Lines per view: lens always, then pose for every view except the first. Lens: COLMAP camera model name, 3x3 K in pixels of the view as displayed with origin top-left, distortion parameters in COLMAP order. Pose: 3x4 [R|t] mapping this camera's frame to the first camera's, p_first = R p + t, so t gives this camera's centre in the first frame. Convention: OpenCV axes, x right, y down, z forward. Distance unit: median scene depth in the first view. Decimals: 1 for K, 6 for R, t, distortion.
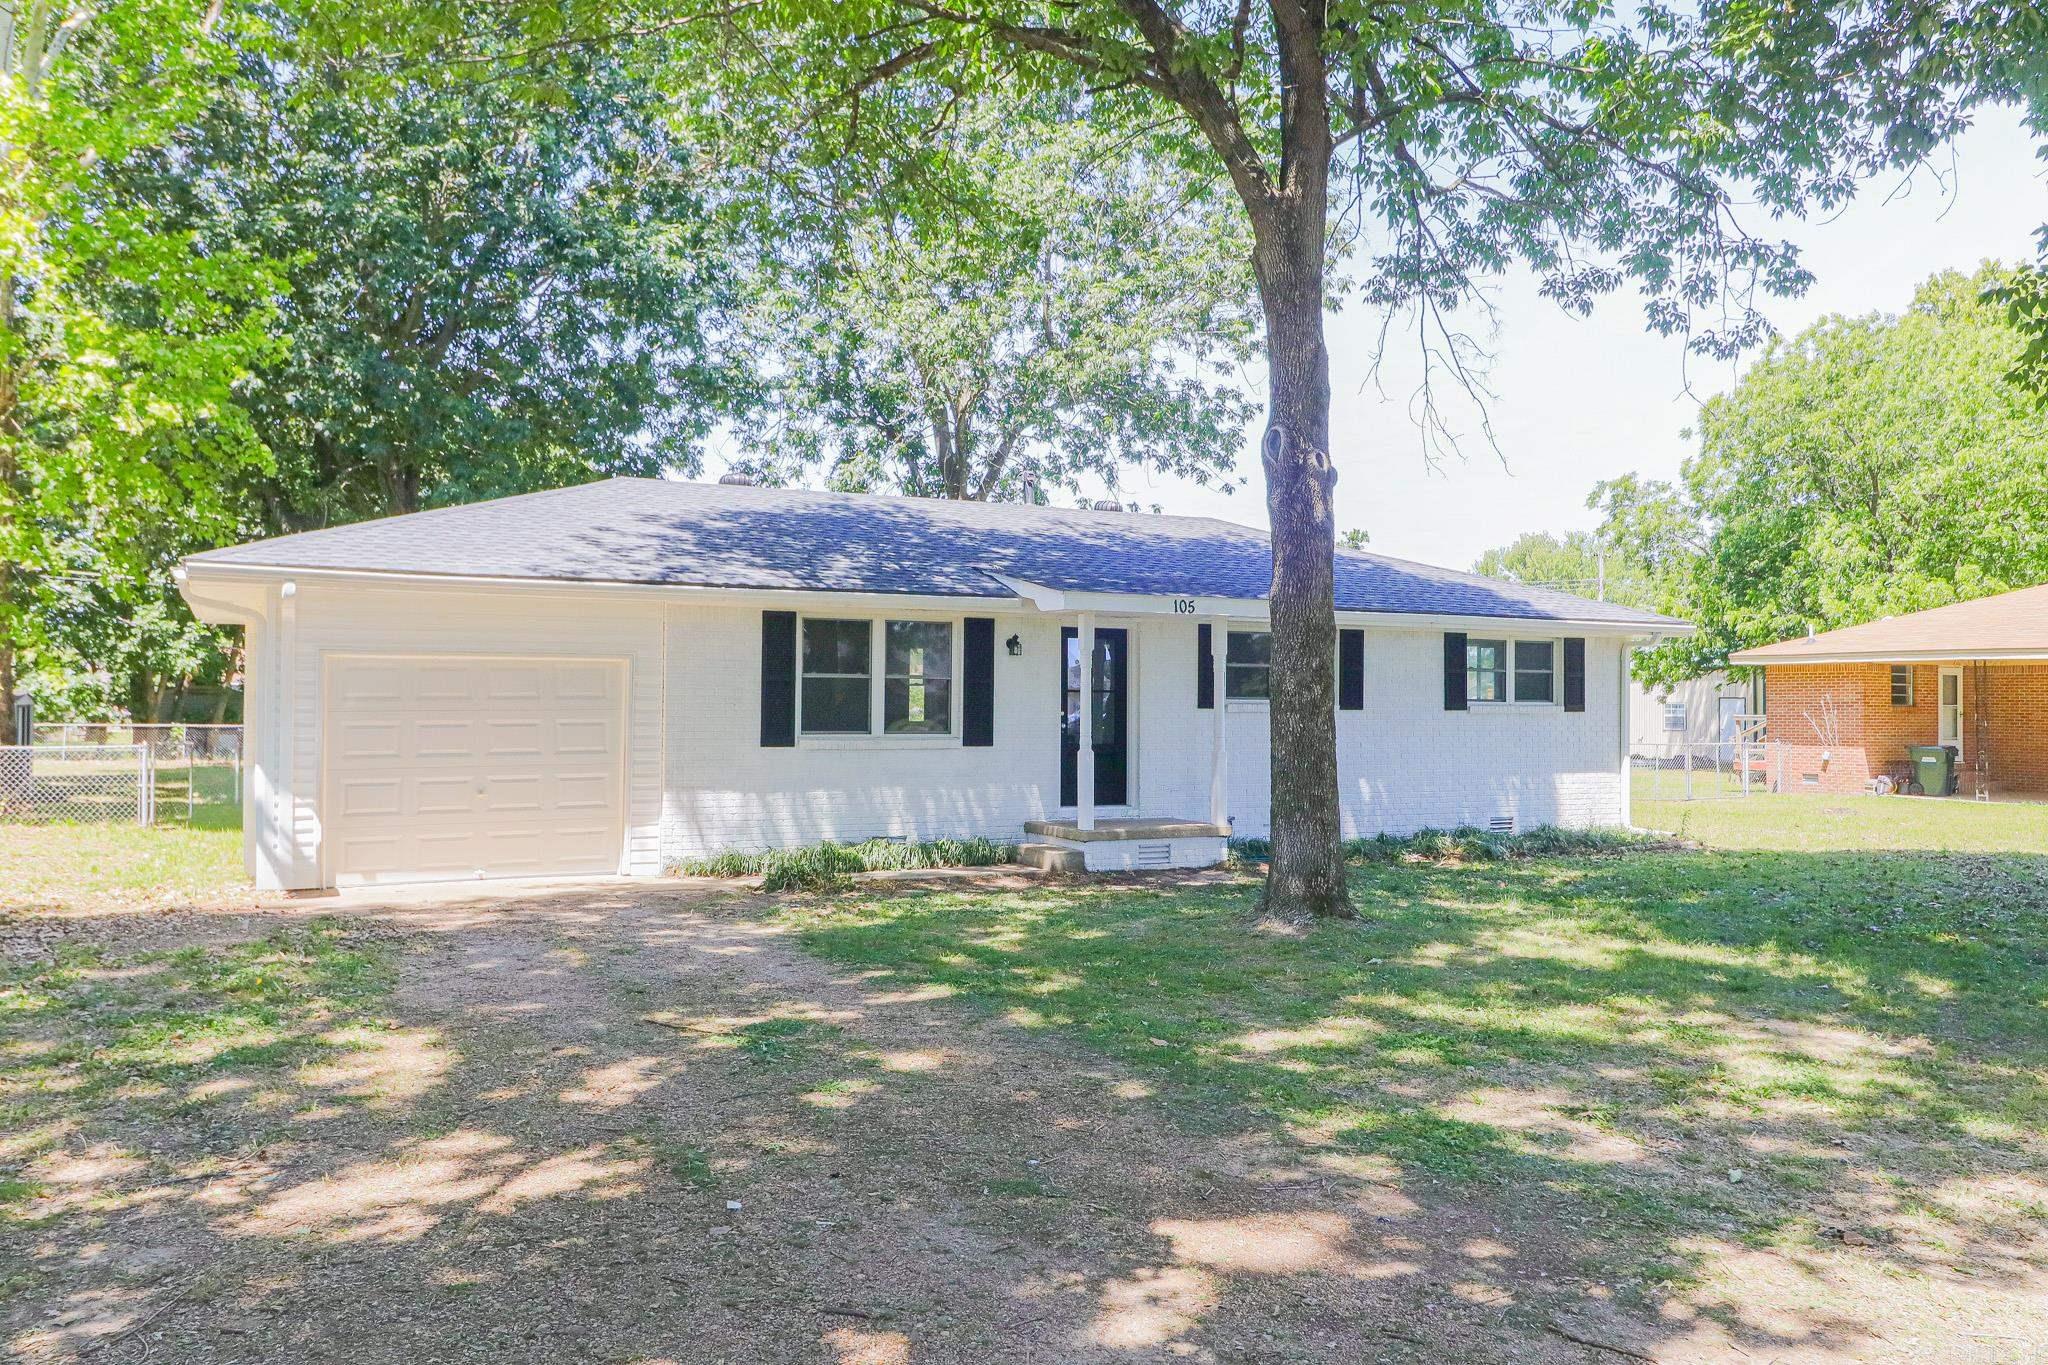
lens RADIAL K [[1581.9, 0, 1024.0], [0, 1581.9, 682.5], [0, 0, 1]] dist [-0.001517, -0.002198]
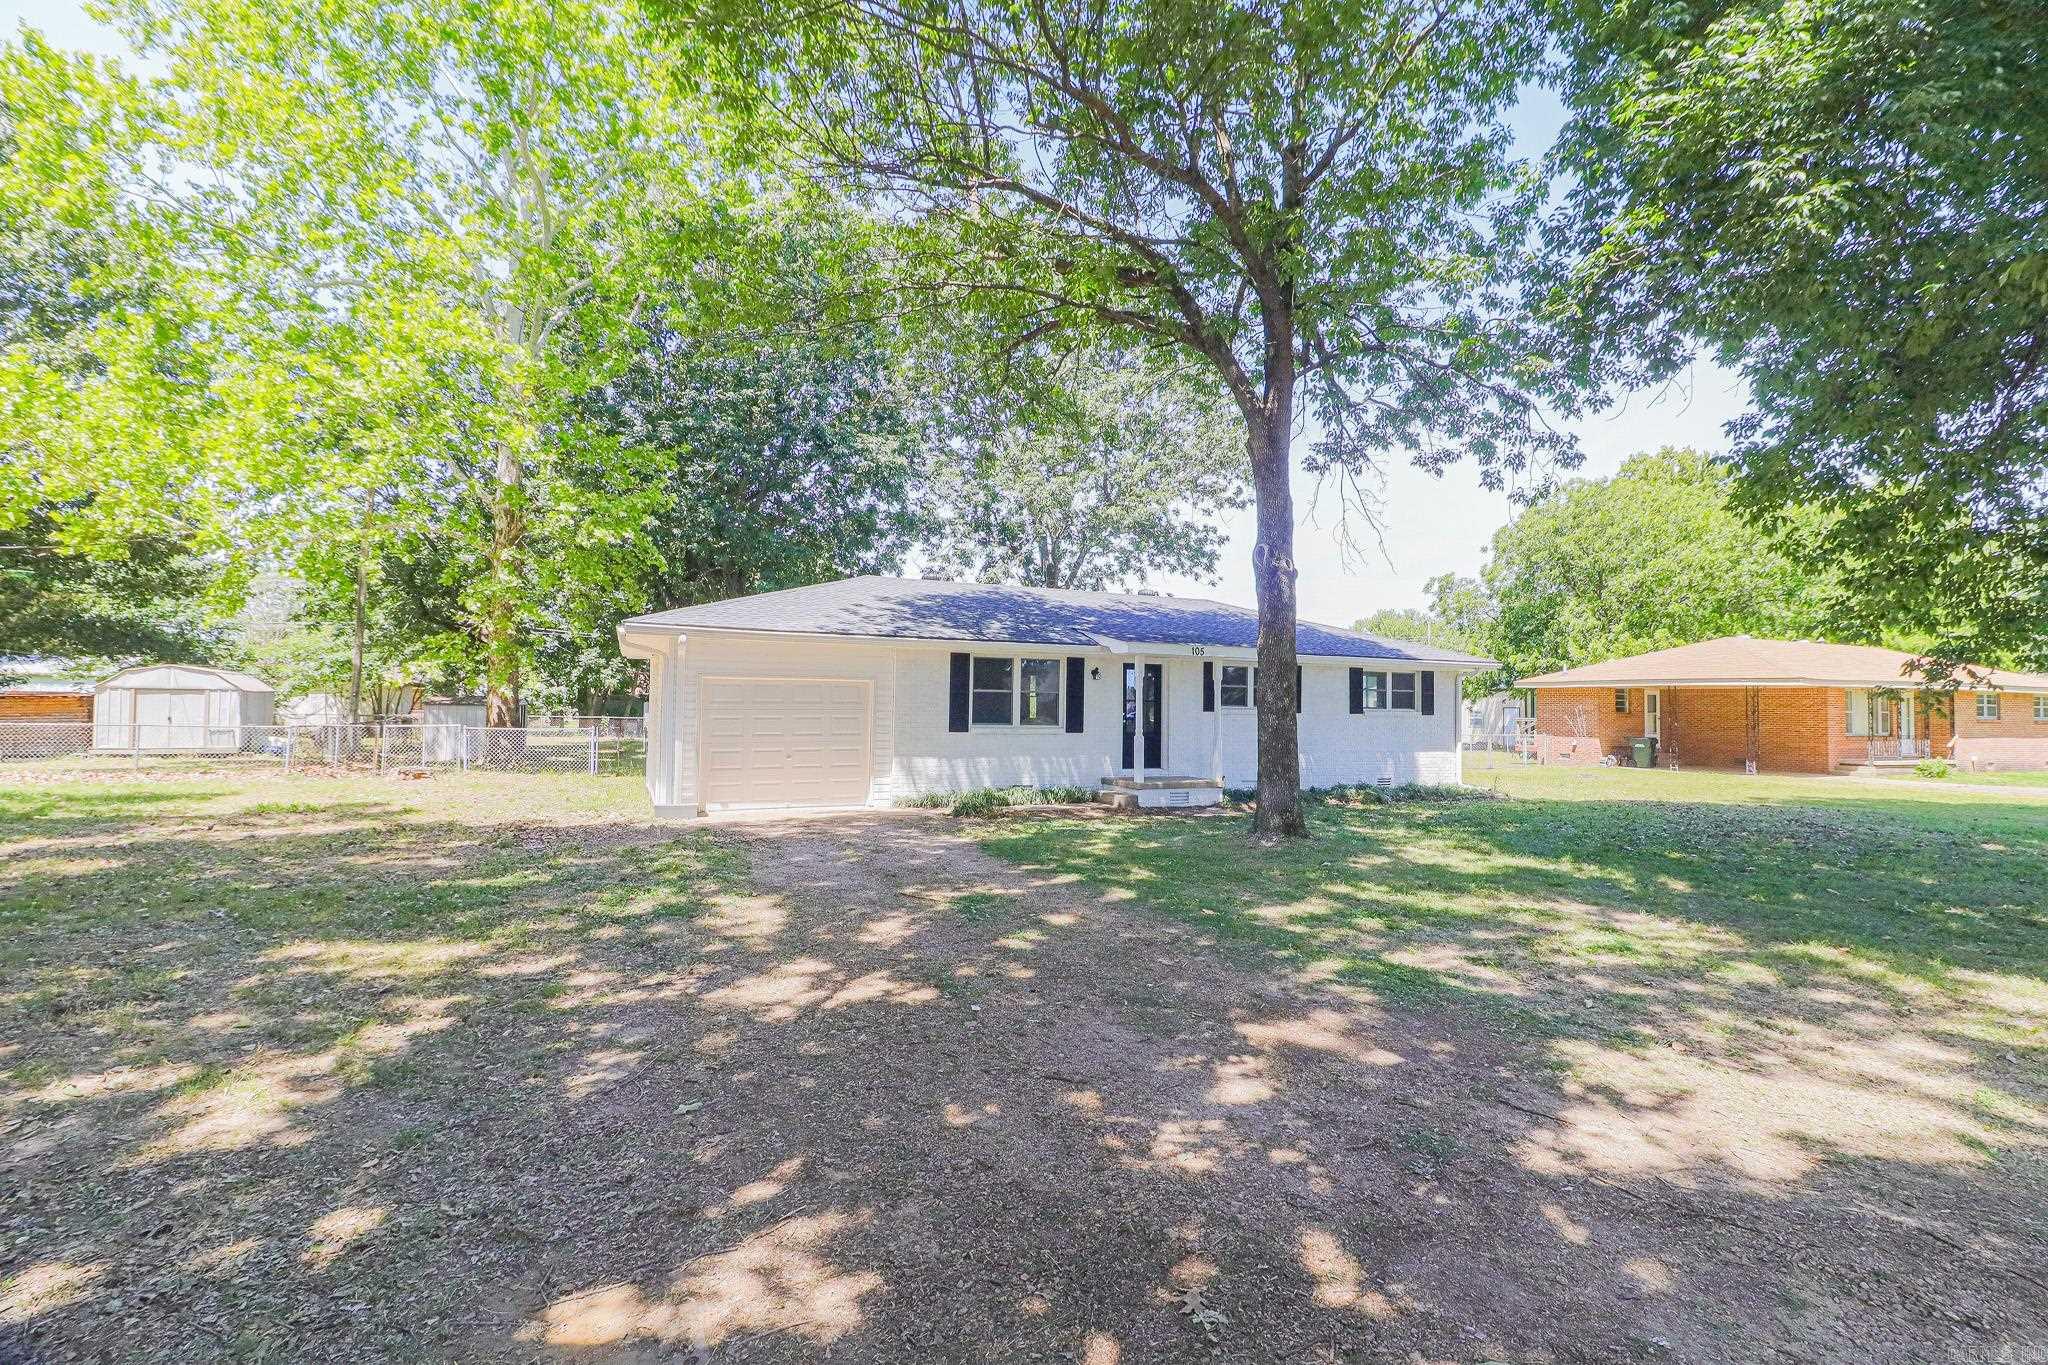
lens RADIAL K [[918.7, 0, 1040.8], [0, 918.7, 682.1], [0, 0, 1]] dist [0.004049, 0.000099]
pose [[0.998877, 0.005729, -0.047032, -0.020271], [-0.006428, 0.999871, -0.014724, 0.000494], [0.046941, 0.015009, 0.998785, 0.009551]]
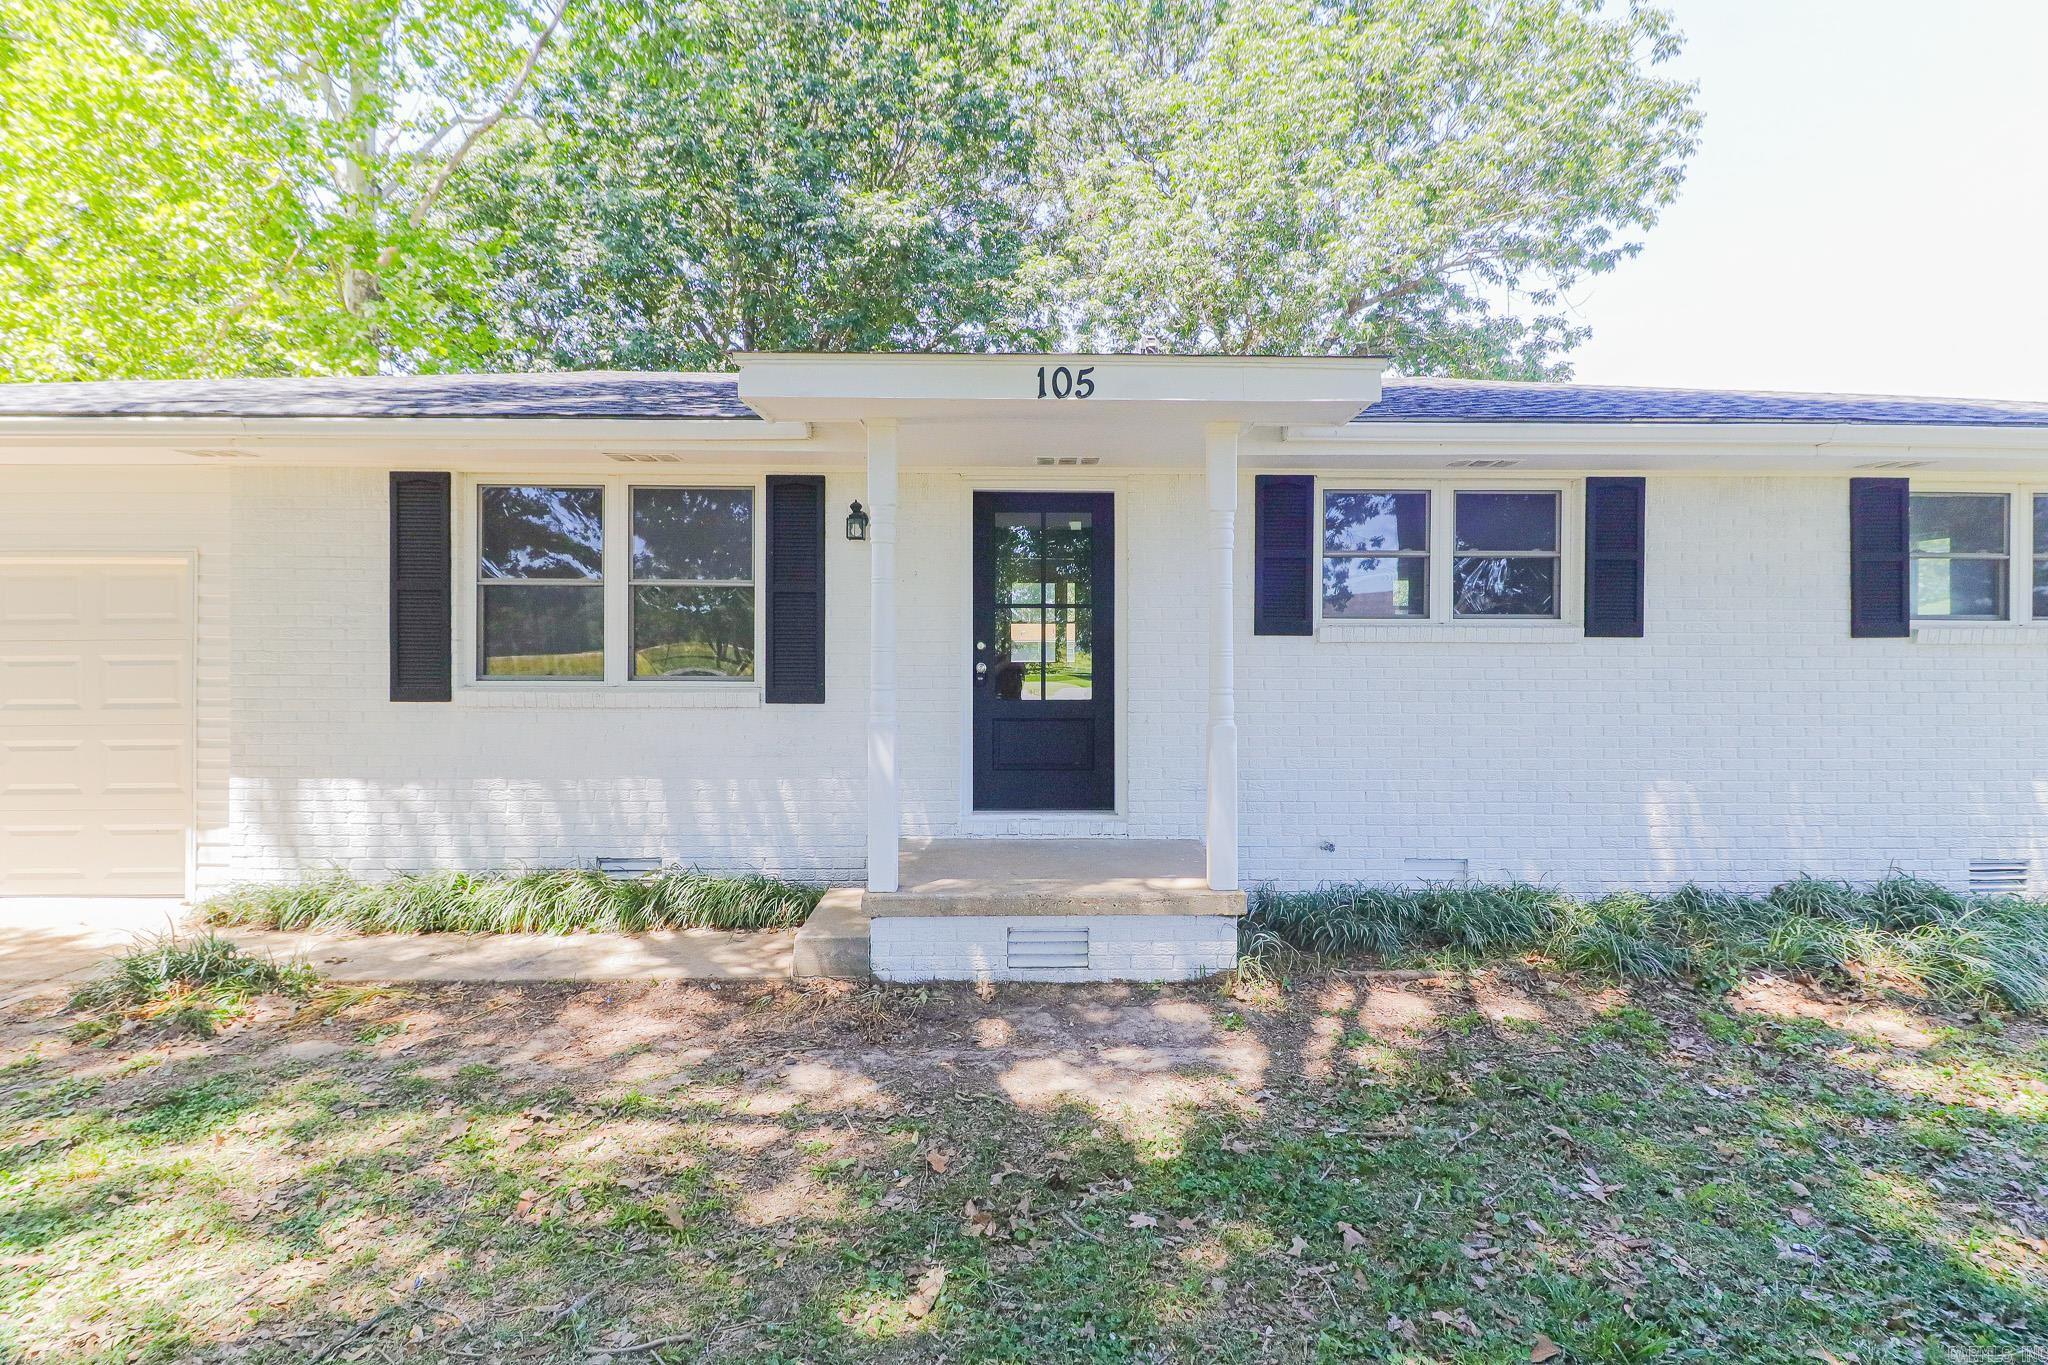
lens RADIAL K [[954.9, 0, 1006.0], [0, 954.9, 658.7], [0, 0, 1]] dist [0.003451, -0.009058]
pose [[0.899295, -0.003707, -0.437327, 0.194350], [0.010742, 0.999850, 0.013615, 0.021511], [0.437211, -0.016942, 0.899200, 0.757124]]
